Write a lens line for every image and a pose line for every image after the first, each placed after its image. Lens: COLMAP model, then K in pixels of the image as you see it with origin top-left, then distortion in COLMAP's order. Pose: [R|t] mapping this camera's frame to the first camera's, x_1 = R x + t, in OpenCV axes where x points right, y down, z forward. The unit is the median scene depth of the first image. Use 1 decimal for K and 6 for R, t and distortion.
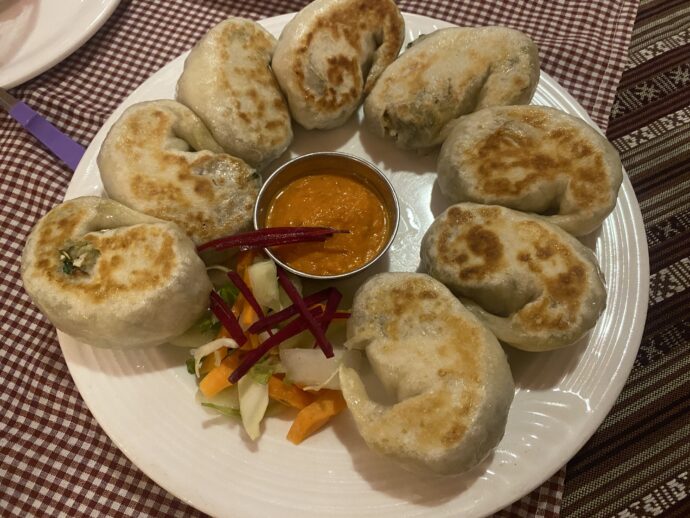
lens RADIAL K [[514.4, 0, 344.8], [0, 514.4, 257.7], [0, 0, 1]] dist [0.006077, 0.003795]
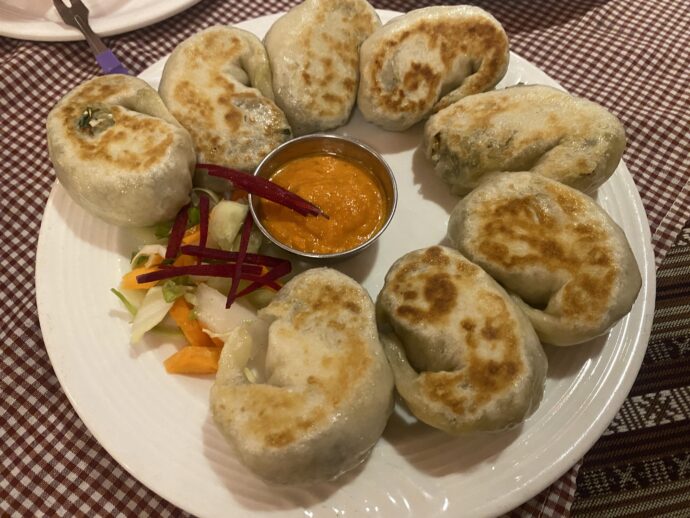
lens RADIAL K [[516.2, 0, 344.2], [0, 516.2, 260.5], [0, 0, 1]] dist [-0.001291, -0.007899]
pose [[0.849889, 0.474687, -0.228825, 0.291993], [-0.485412, 0.874221, 0.010639, -0.004353], [0.205094, 0.102033, 0.973409, 0.063772]]
